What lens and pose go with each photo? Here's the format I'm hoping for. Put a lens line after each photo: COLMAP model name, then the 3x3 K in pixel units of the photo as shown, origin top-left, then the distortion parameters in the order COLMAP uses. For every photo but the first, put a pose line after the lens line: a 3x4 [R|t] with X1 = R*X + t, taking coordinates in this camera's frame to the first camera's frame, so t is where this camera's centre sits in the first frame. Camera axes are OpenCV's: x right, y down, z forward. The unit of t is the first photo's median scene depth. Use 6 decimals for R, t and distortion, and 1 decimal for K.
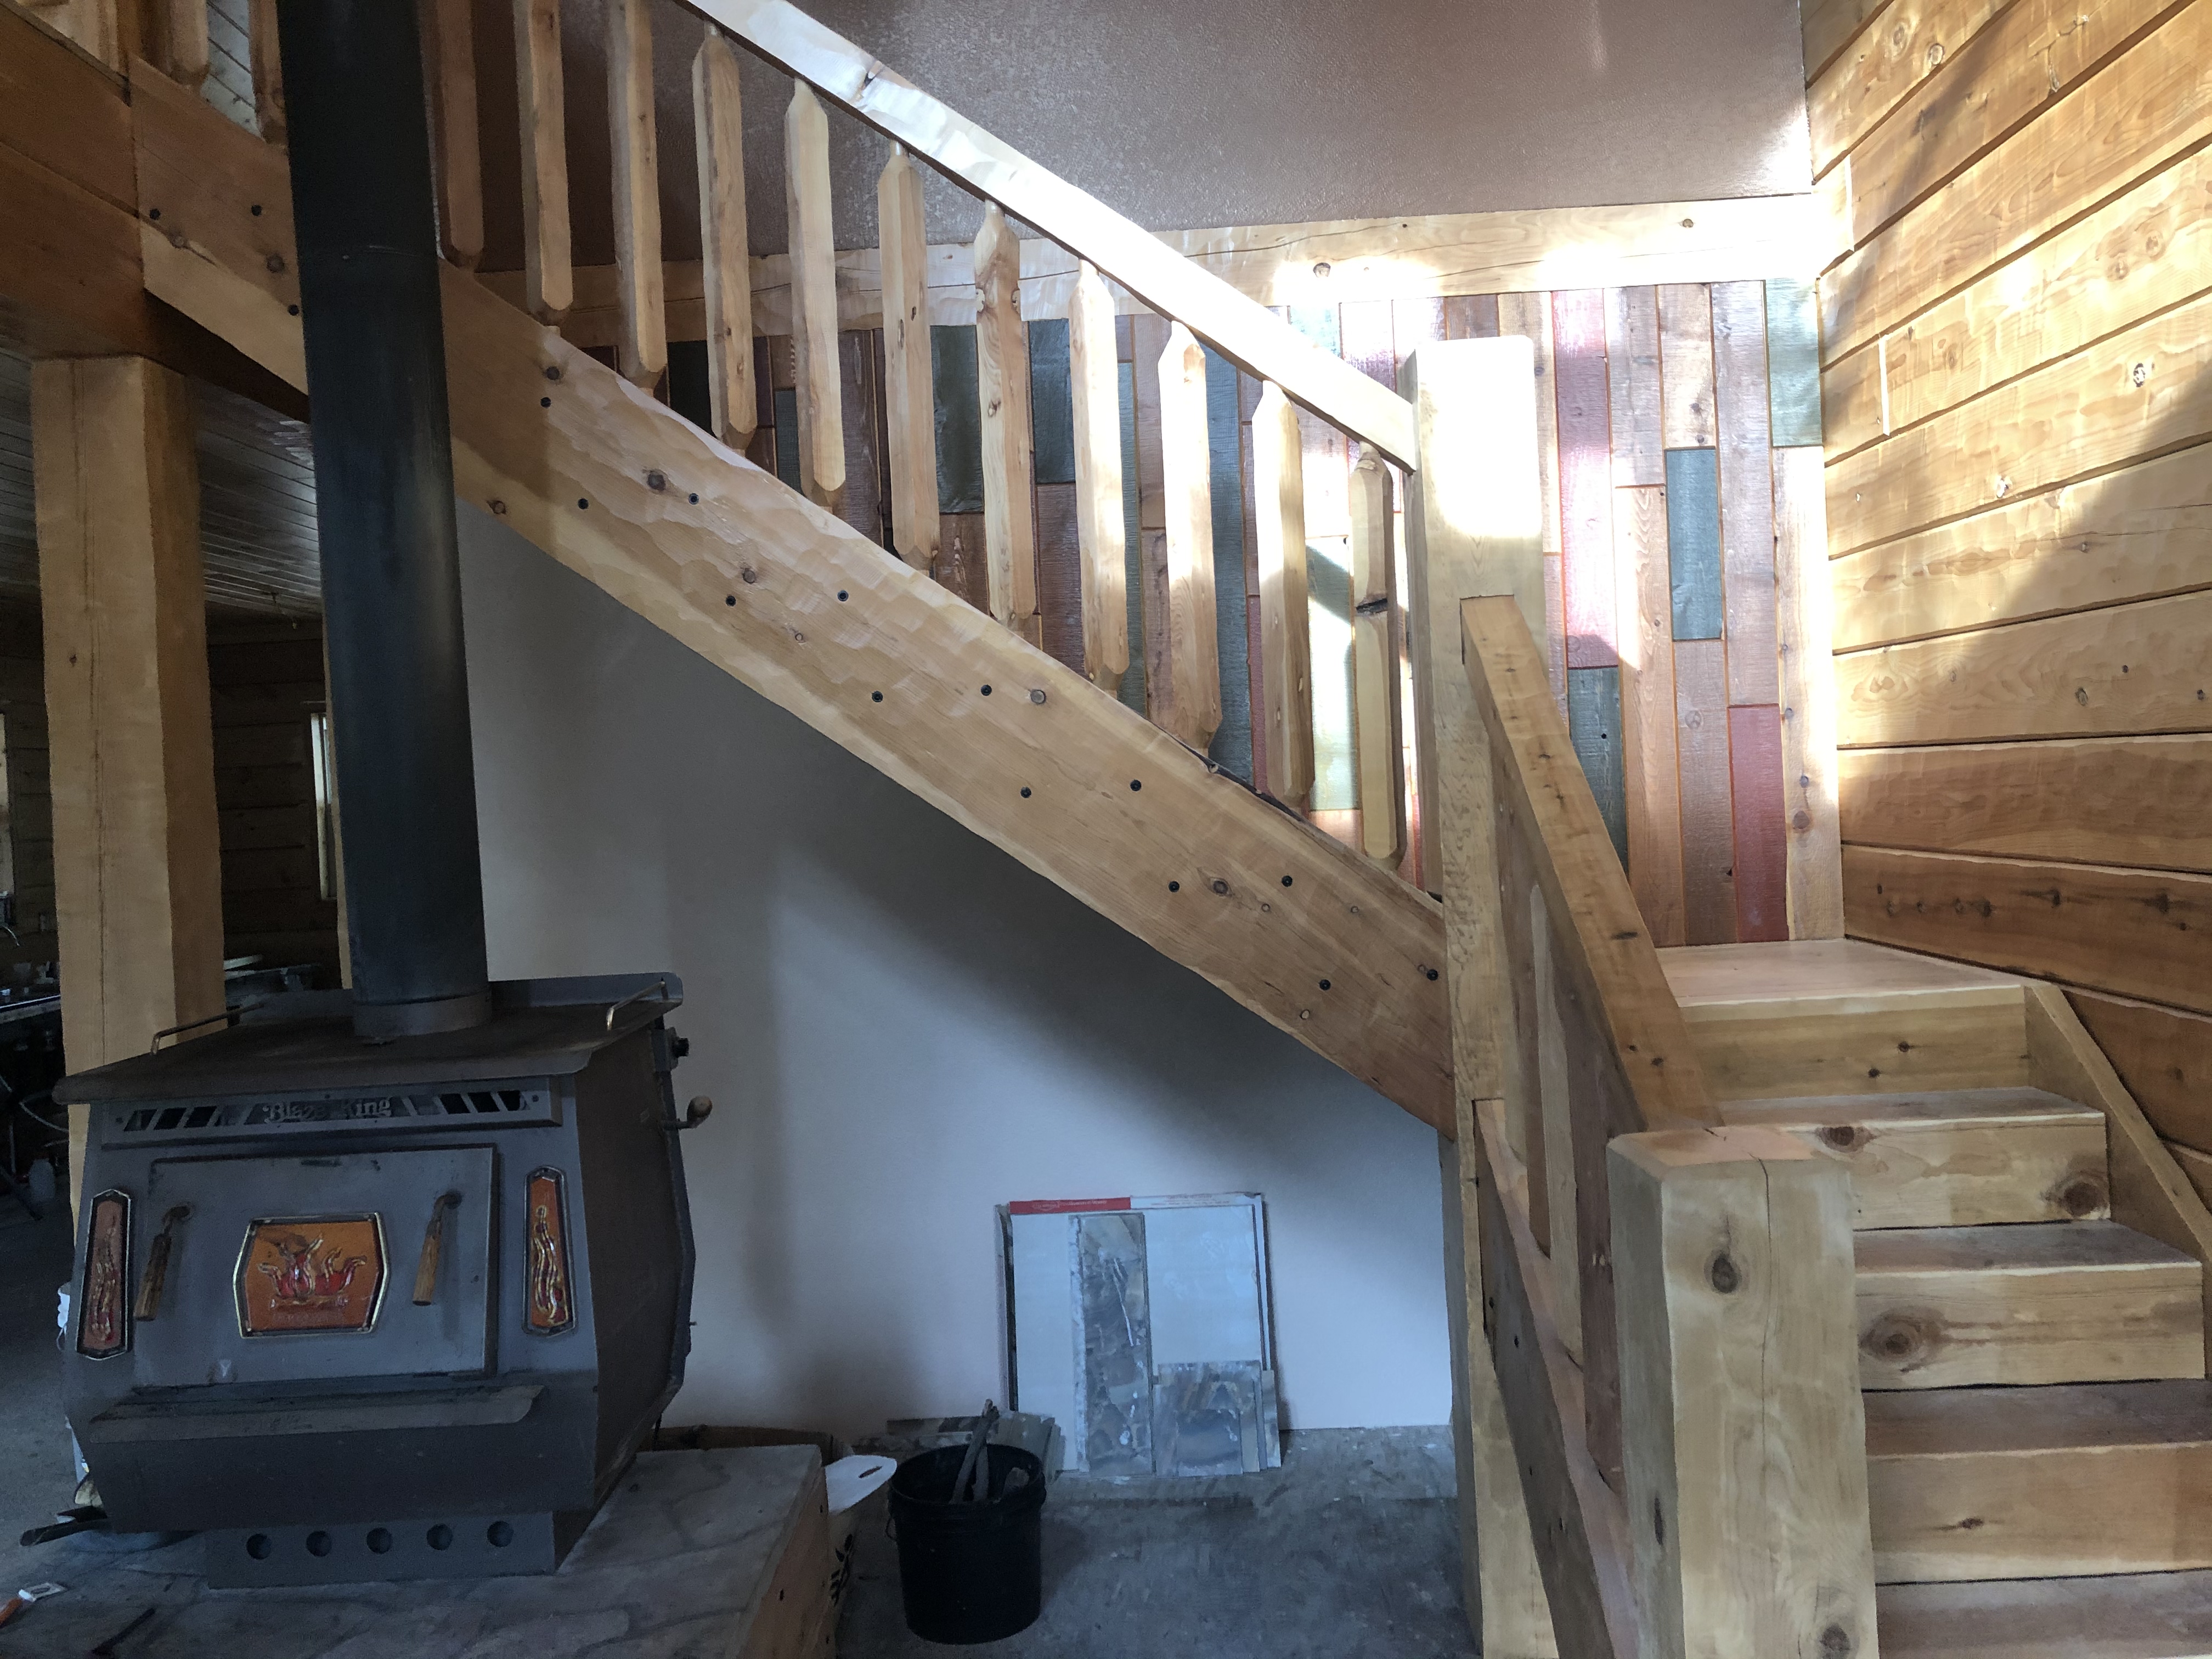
lens RADIAL K [[1818.0, 0, 1106.0], [0, 1818.0, 829.5], [0, 0, 1]] dist [0.017598, 0.001744]
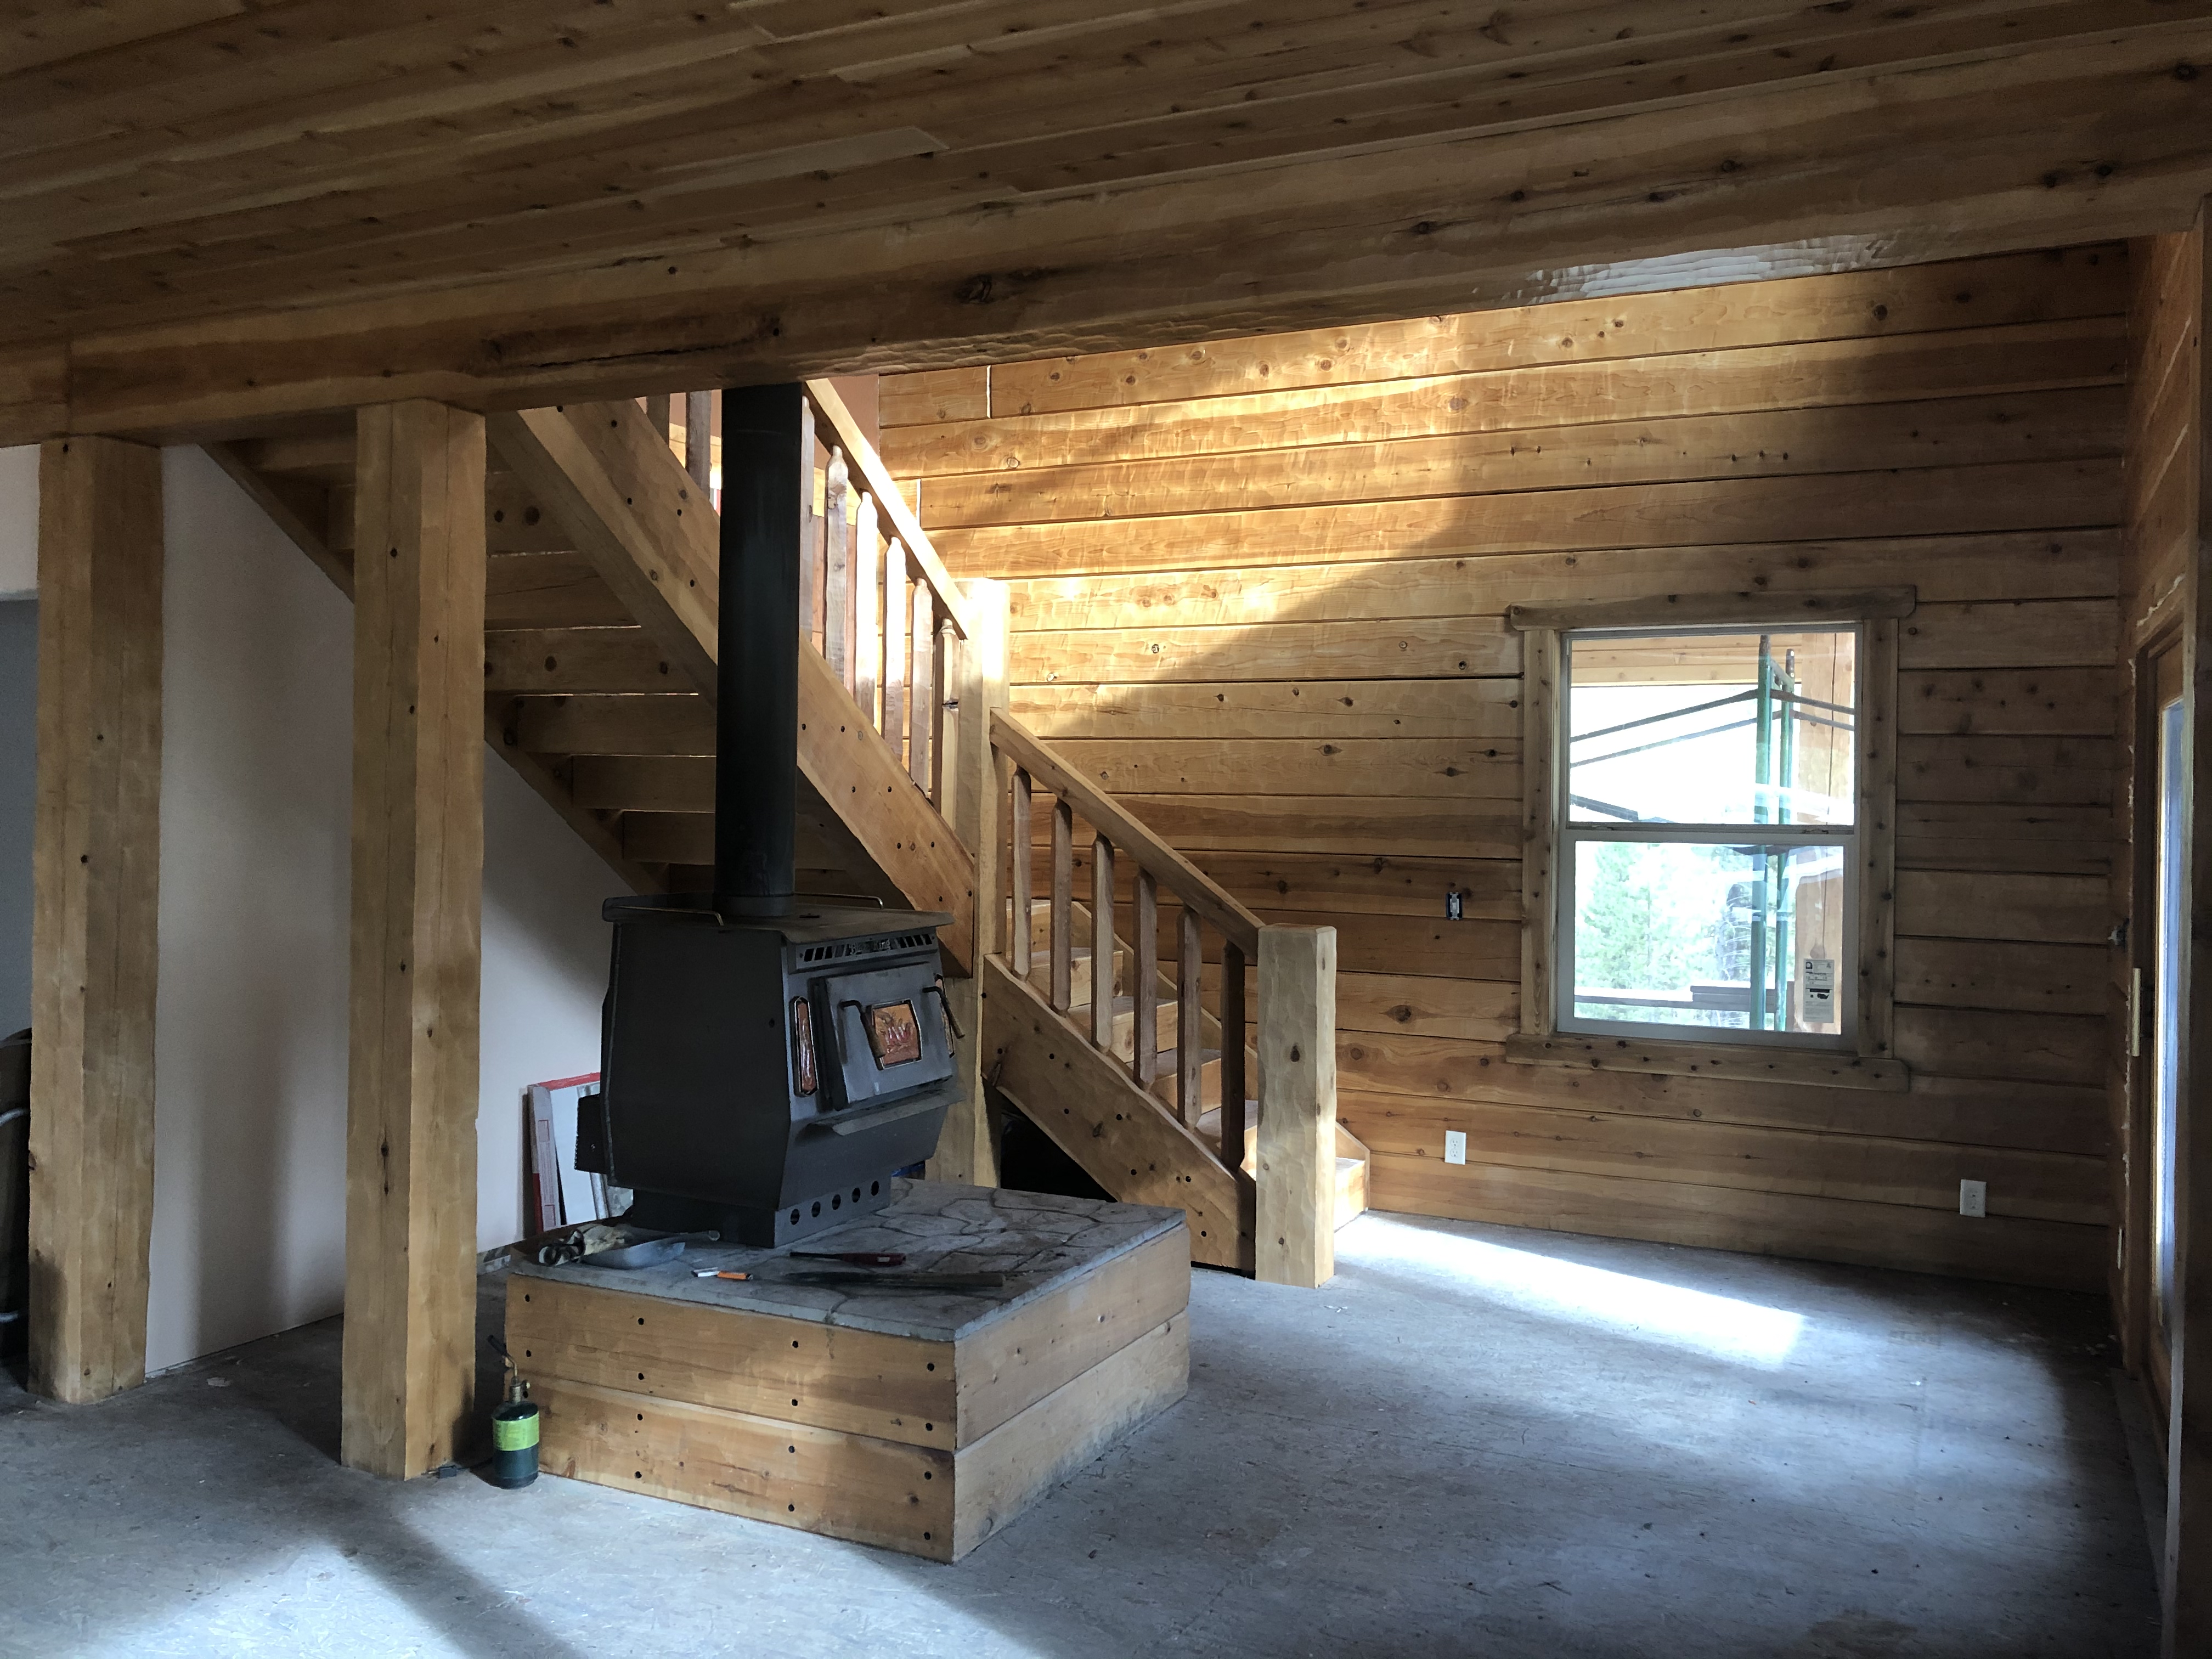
lens RADIAL K [[1818.0, 0, 1106.0], [0, 1818.0, 829.5], [0, 0, 1]] dist [0.017598, 0.001744]
pose [[0.413637, 0.042678, 0.909441, -1.551395], [-0.016829, 0.999088, -0.039231, 0.084079], [-0.910286, 0.000923, 0.413978, 0.049268]]
